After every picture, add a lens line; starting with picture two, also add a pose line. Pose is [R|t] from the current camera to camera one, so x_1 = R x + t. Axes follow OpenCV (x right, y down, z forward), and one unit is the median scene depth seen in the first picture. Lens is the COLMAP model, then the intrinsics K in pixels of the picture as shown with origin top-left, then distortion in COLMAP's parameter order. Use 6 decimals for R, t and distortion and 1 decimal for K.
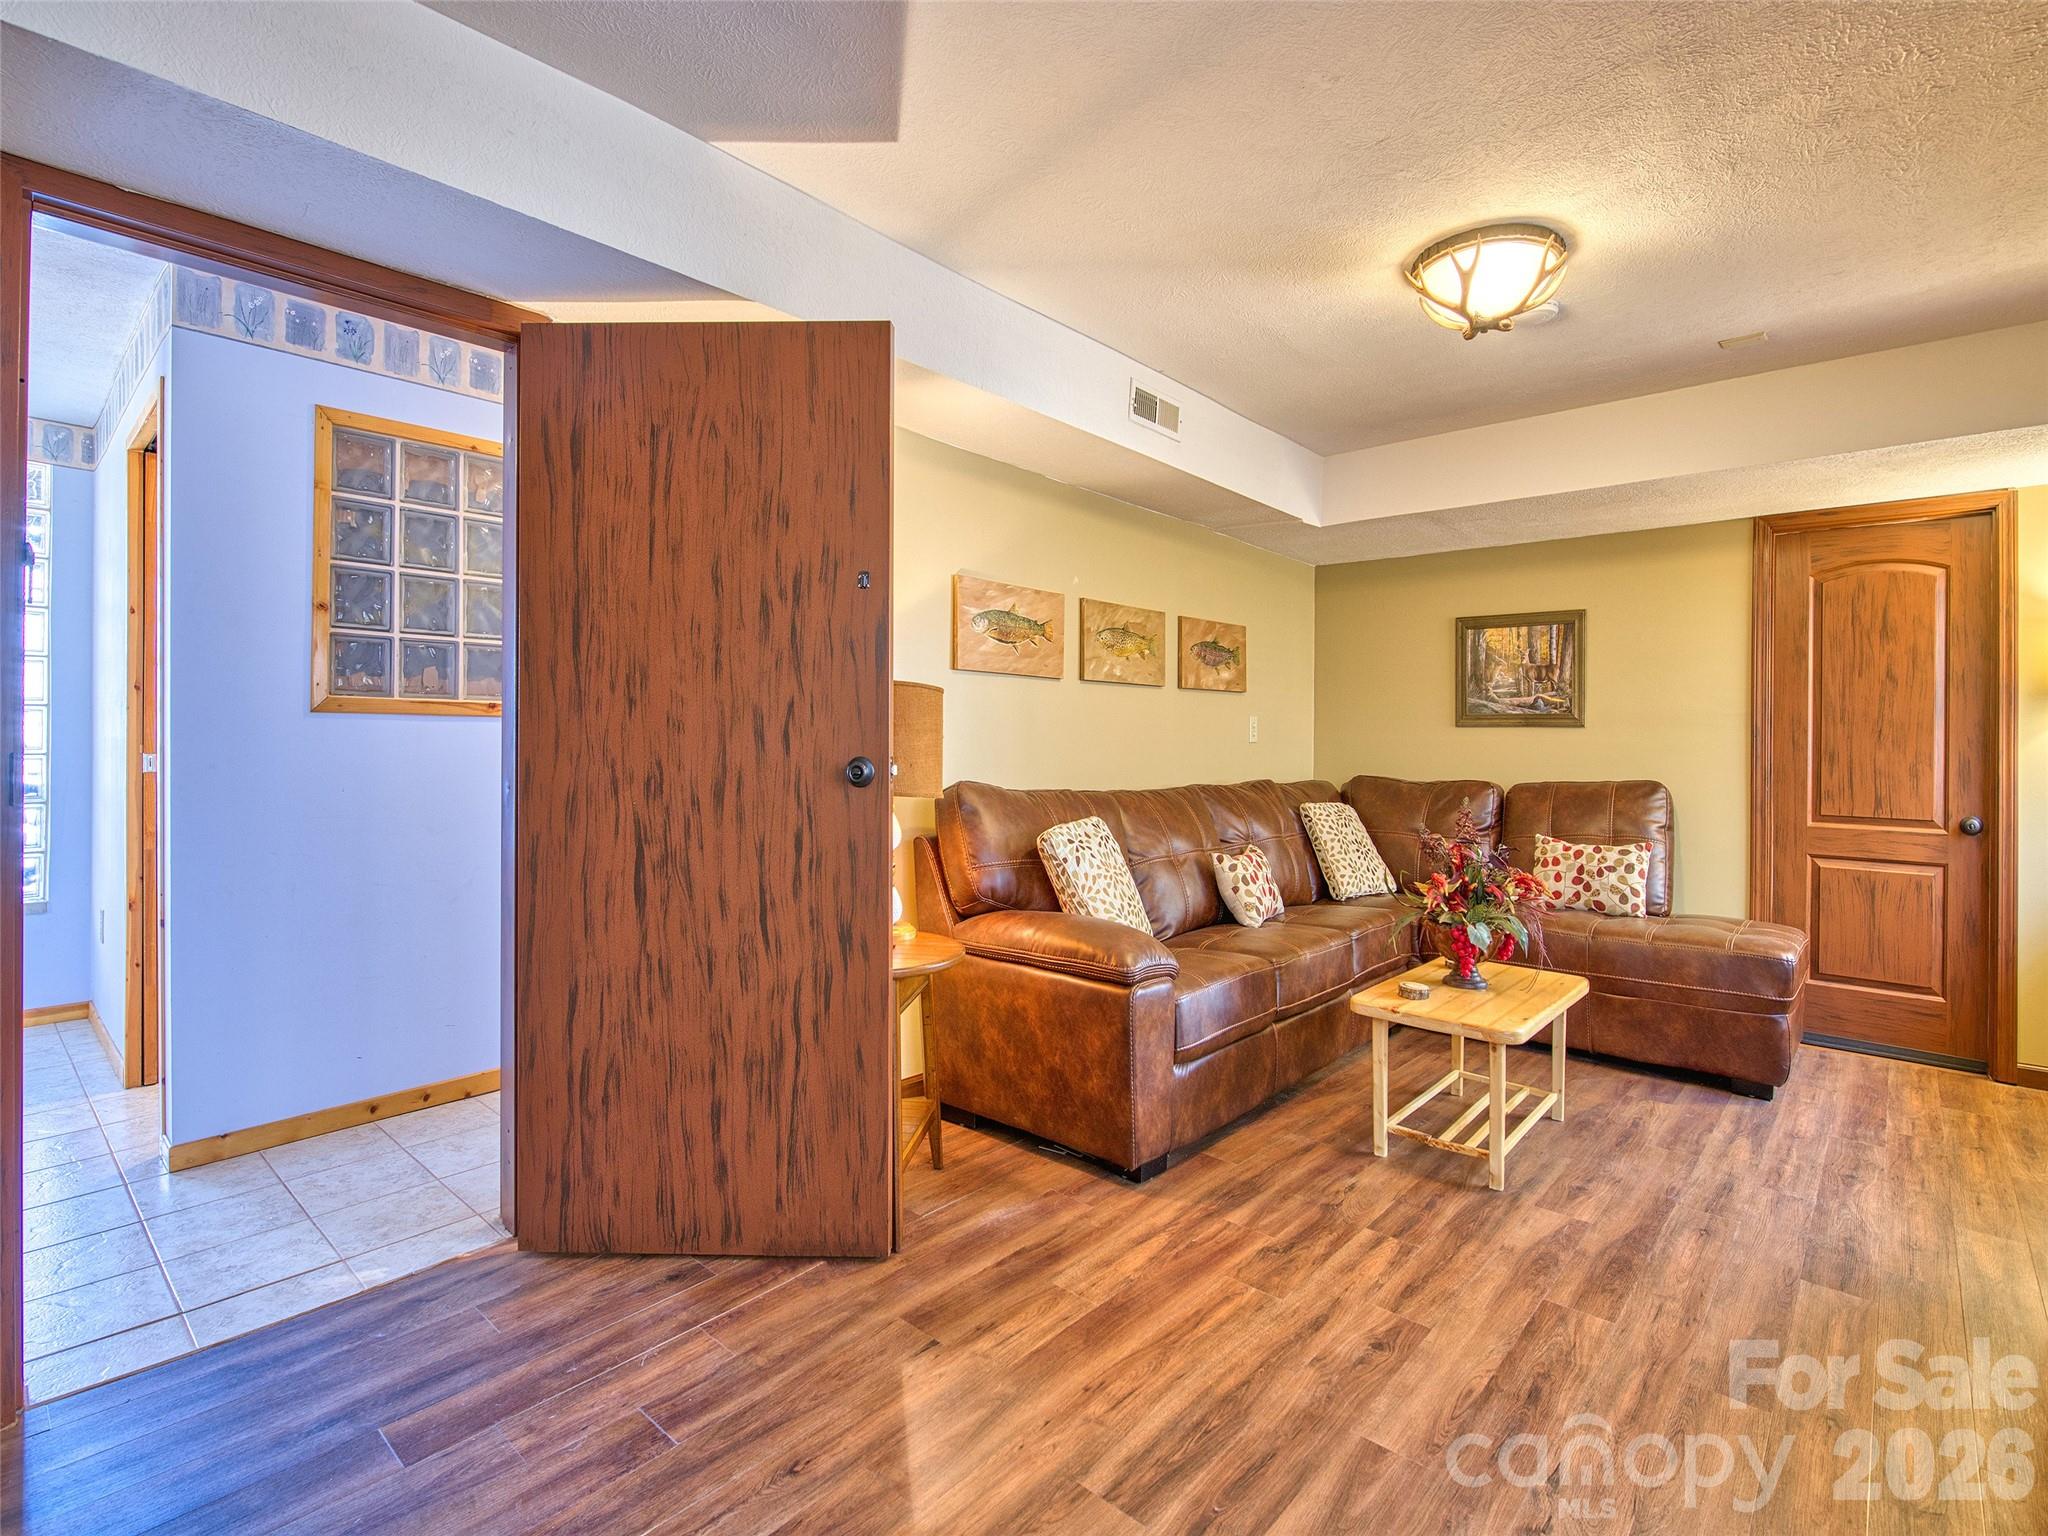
lens RADIAL K [[1004.5, 0, 1028.6], [0, 1004.5, 738.2], [0, 0, 1]] dist [-0.001647, -0.000278]
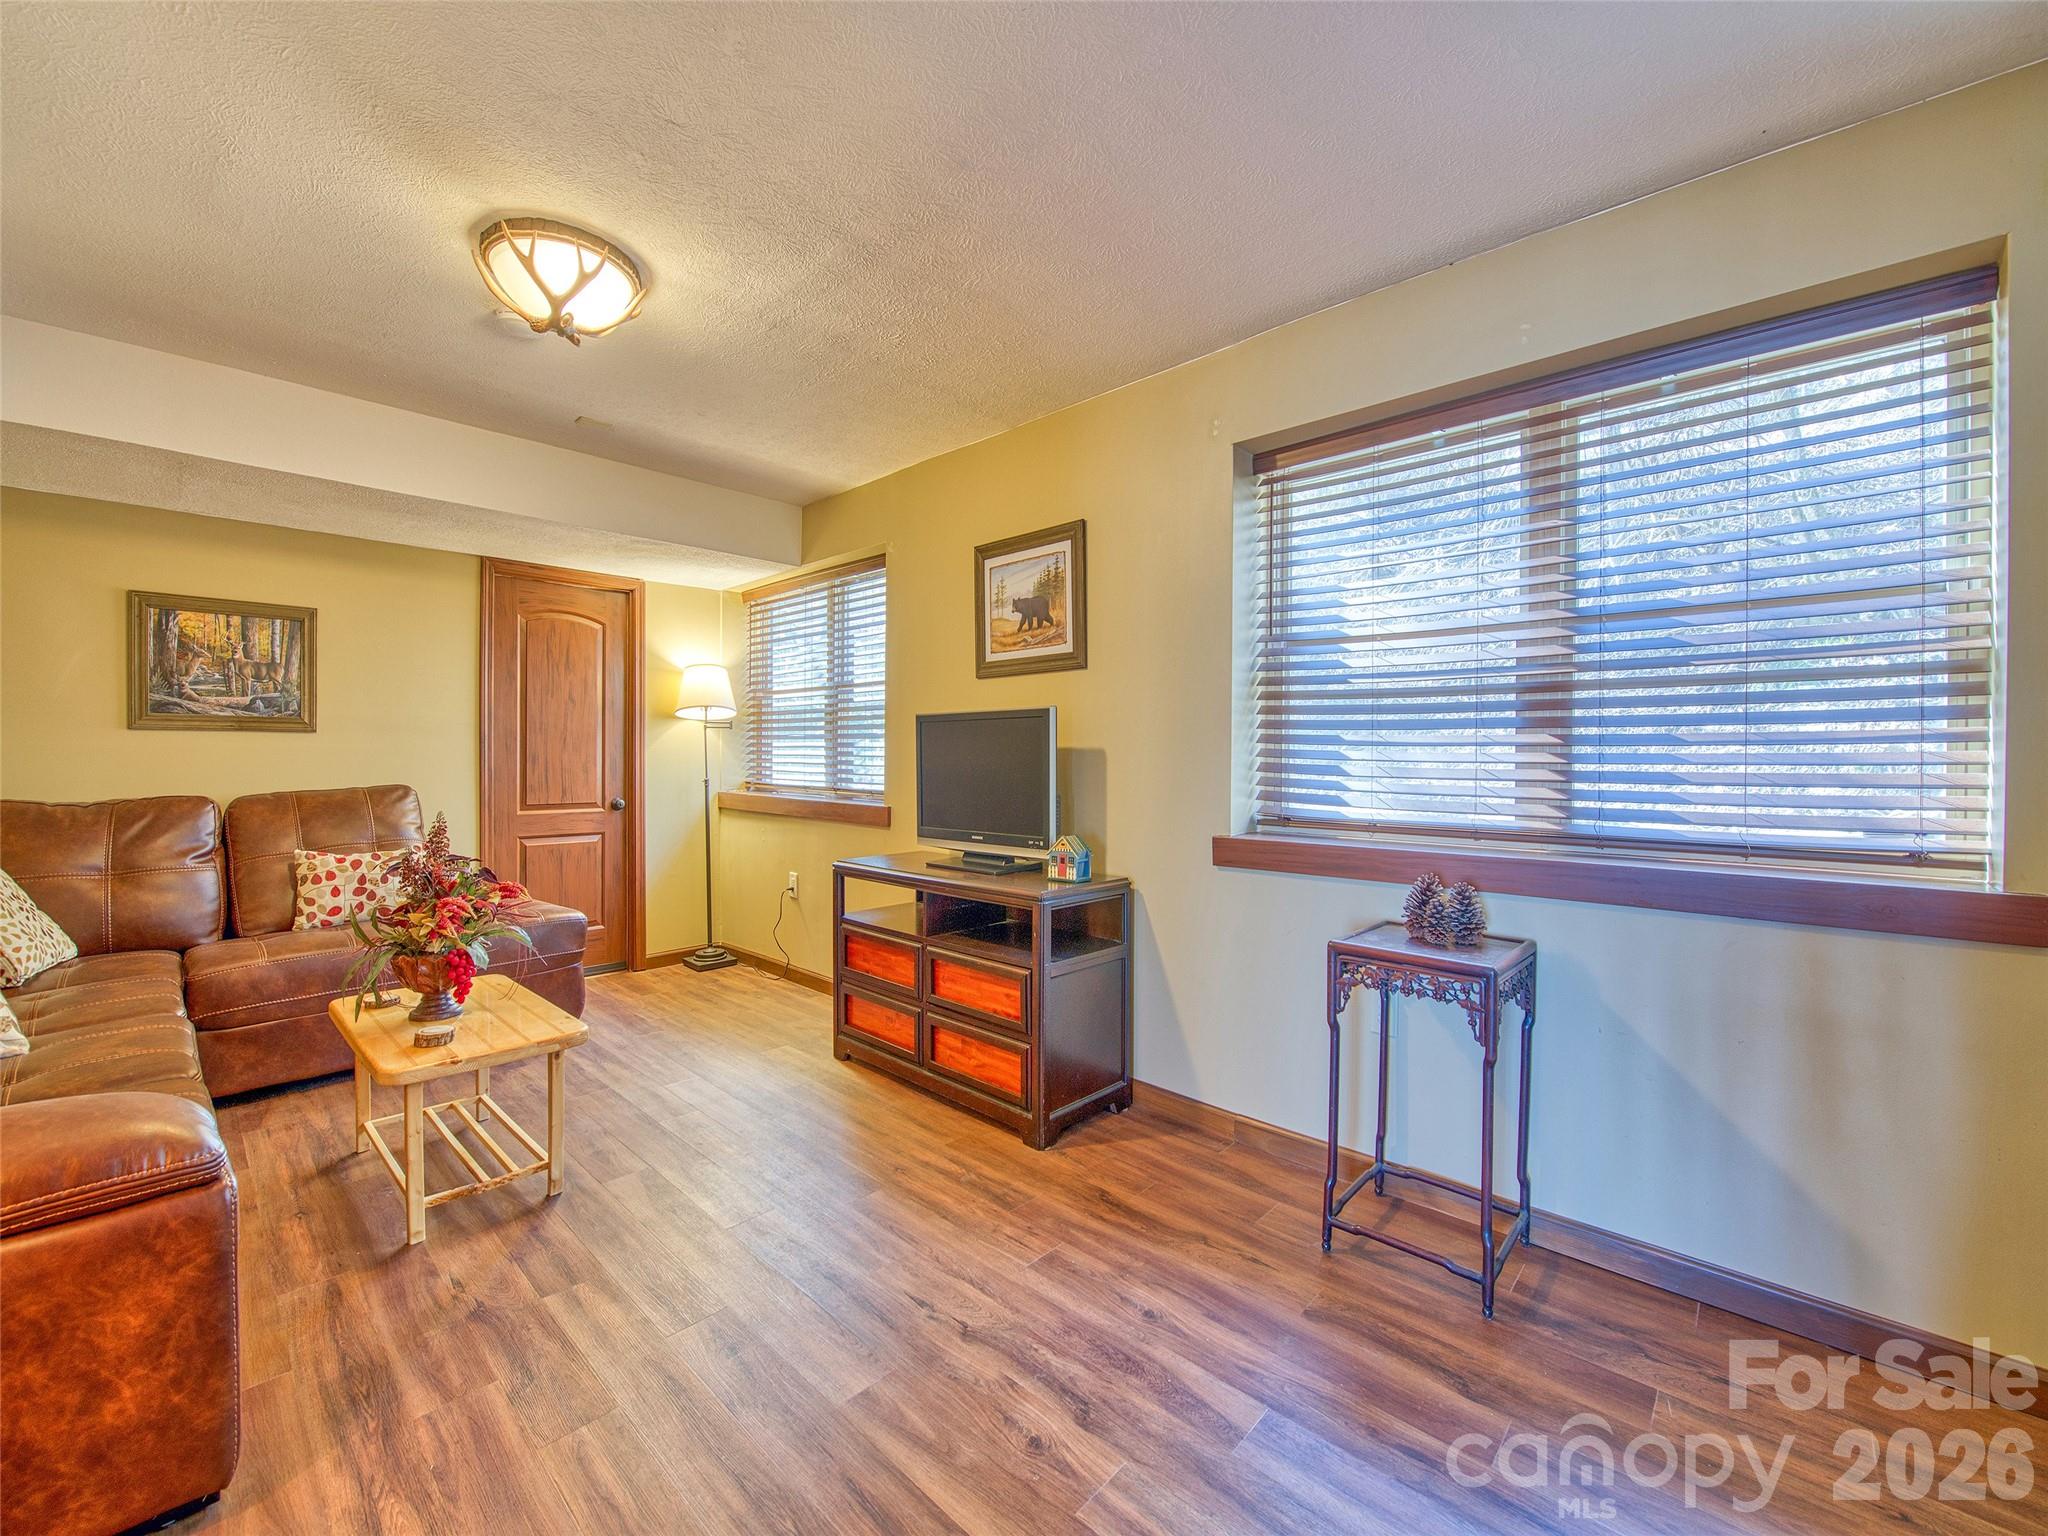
lens RADIAL K [[832.8, 0, 1015.9], [0, 832.8, 758.0], [0, 0, 1]] dist [-0.018081, -0.000548]
pose [[0.021068, -0.018821, 0.999601, -0.232247], [-0.003575, 0.999815, 0.018901, -0.004175], [-0.999772, -0.003972, 0.020997, 0.351012]]
